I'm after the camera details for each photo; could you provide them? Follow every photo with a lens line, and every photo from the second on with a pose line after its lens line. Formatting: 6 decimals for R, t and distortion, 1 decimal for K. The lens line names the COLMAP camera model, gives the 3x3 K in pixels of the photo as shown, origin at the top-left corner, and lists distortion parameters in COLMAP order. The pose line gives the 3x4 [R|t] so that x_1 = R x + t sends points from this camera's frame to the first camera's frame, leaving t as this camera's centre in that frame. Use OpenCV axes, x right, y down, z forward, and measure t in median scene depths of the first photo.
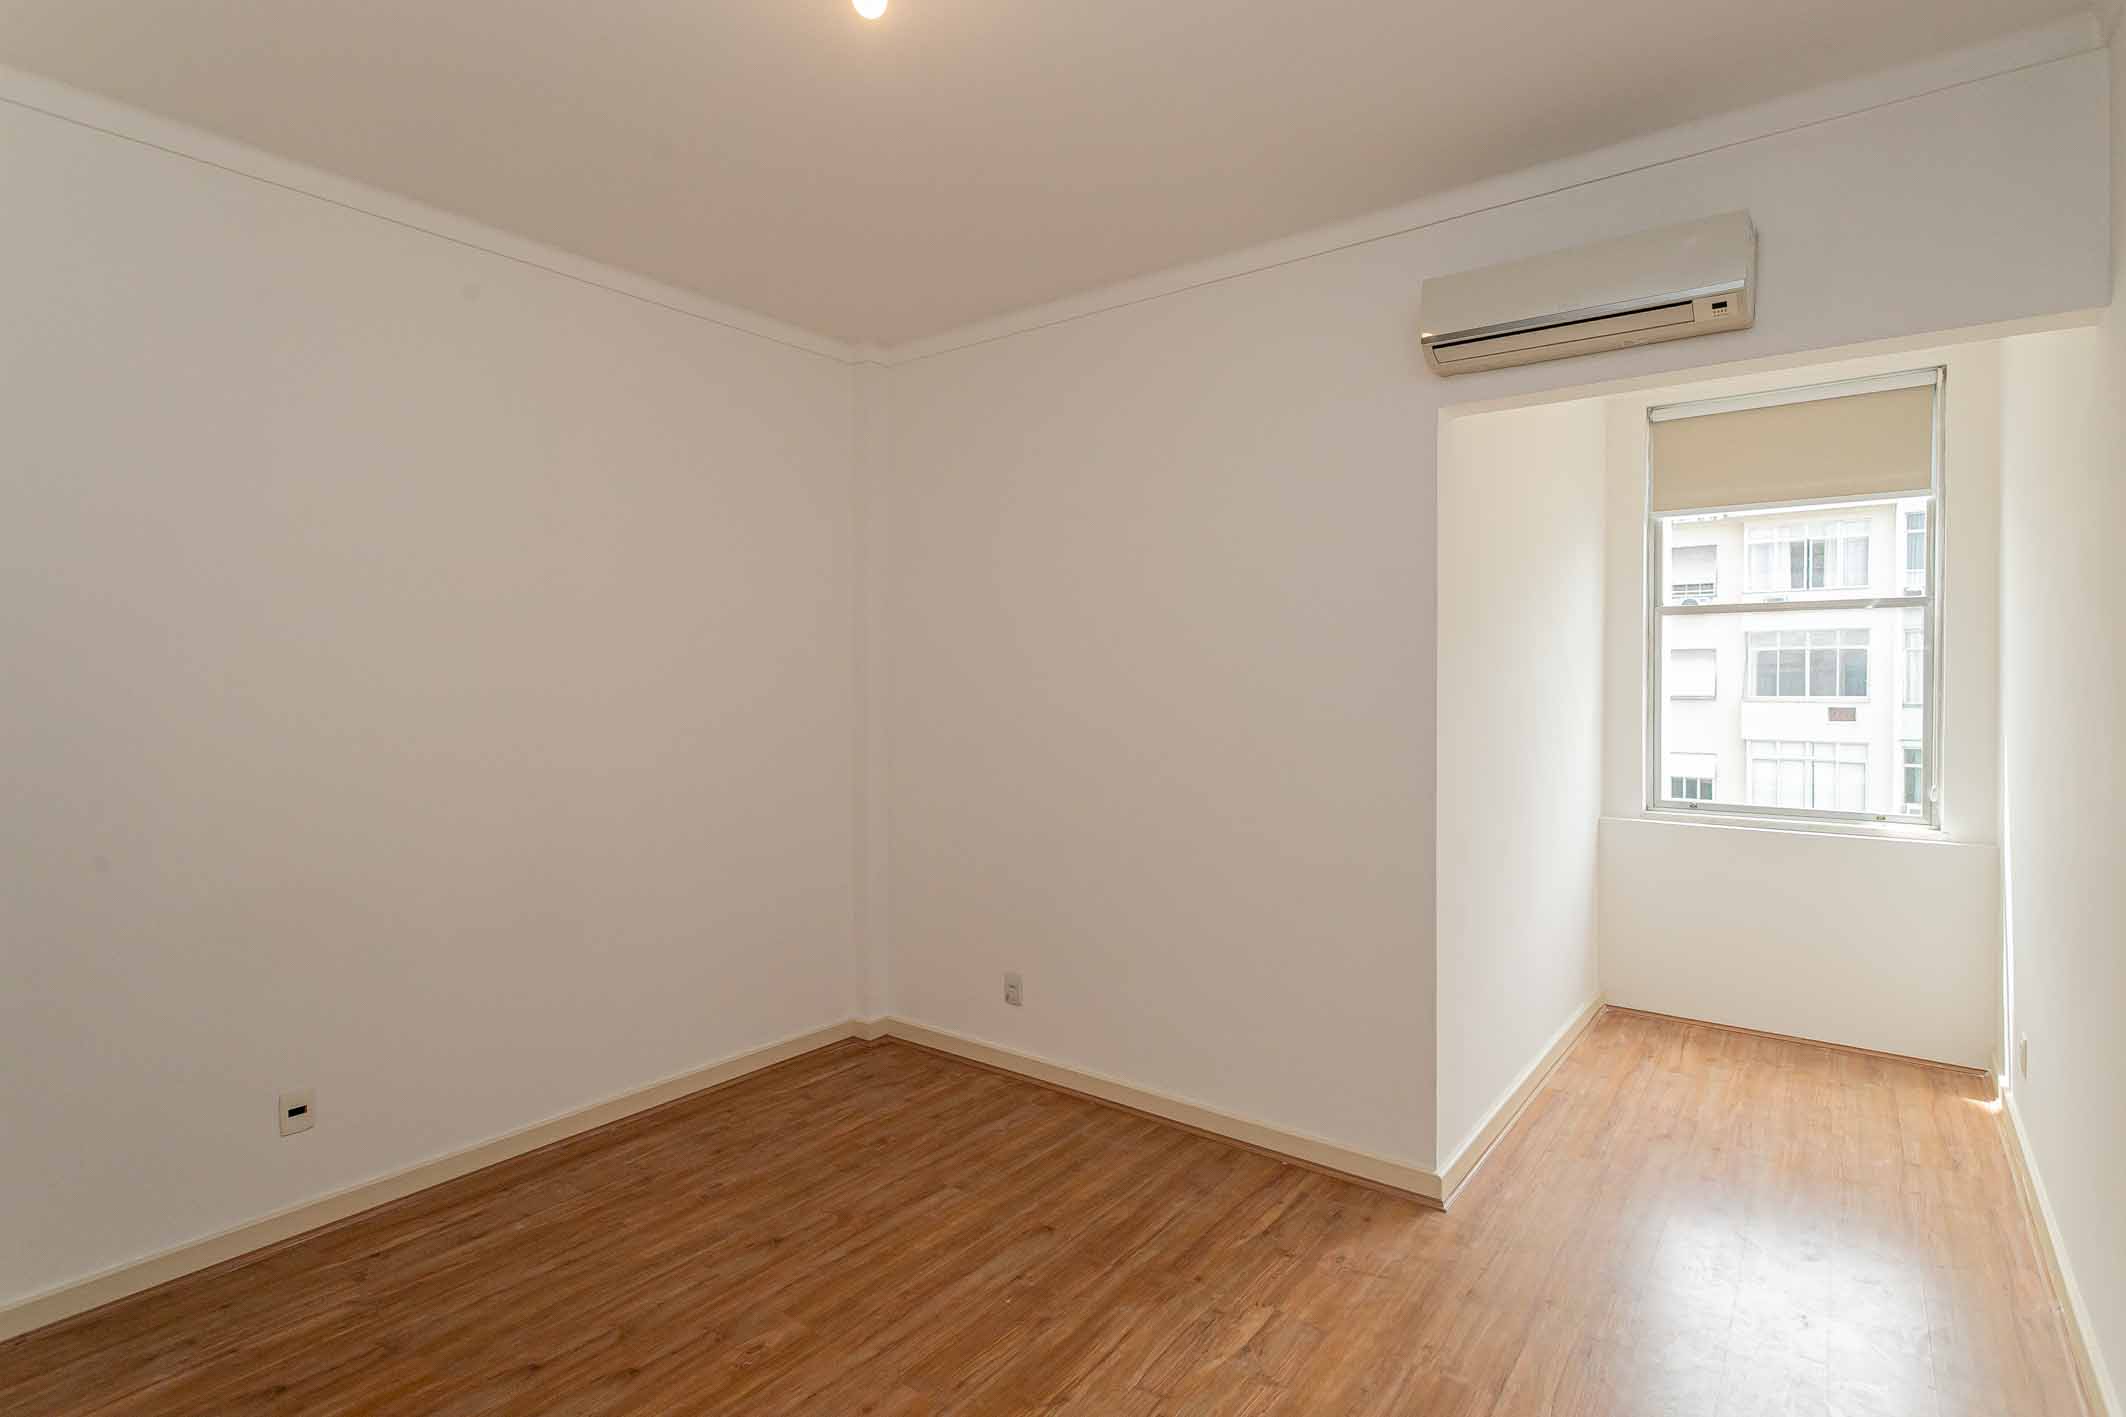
lens RADIAL K [[1025.1, 0, 1045.9], [0, 1025.1, 689.2], [0, 0, 1]] dist [0.003715, 0.000291]
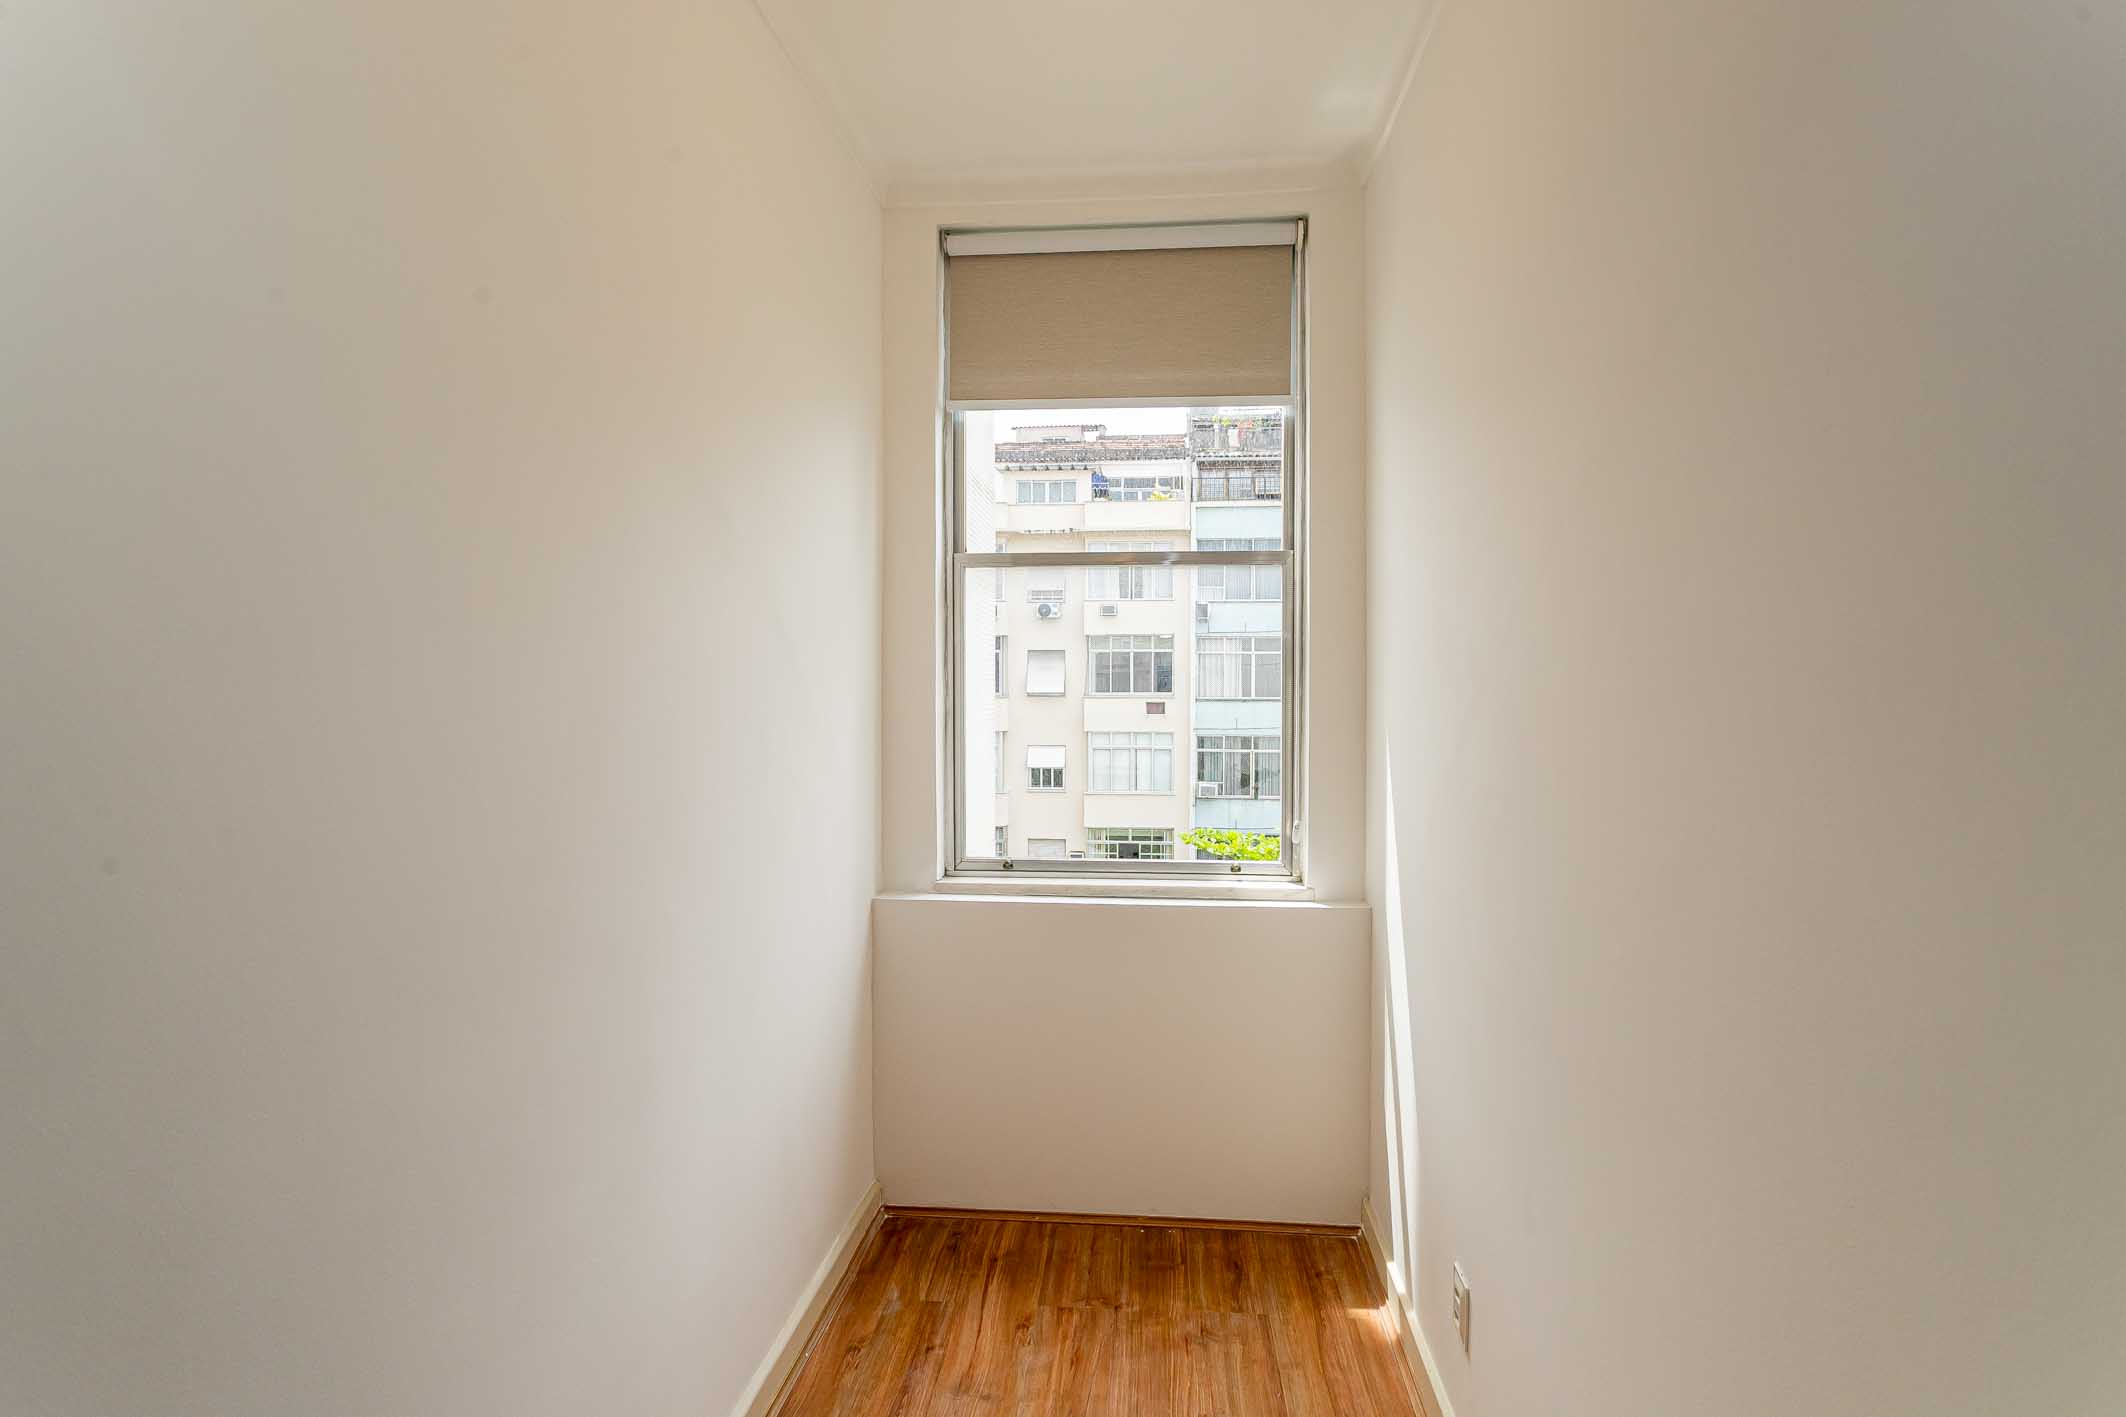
lens RADIAL K [[1034.4, 0, 1070.8], [0, 1034.4, 697.2], [0, 0, 1]] dist [-0.001585, 0.000474]
pose [[0.835947, -0.009840, 0.548722, 0.305660], [0.005431, 0.999939, 0.009657, 0.002691], [-0.548783, -0.005093, 0.835949, 0.432458]]
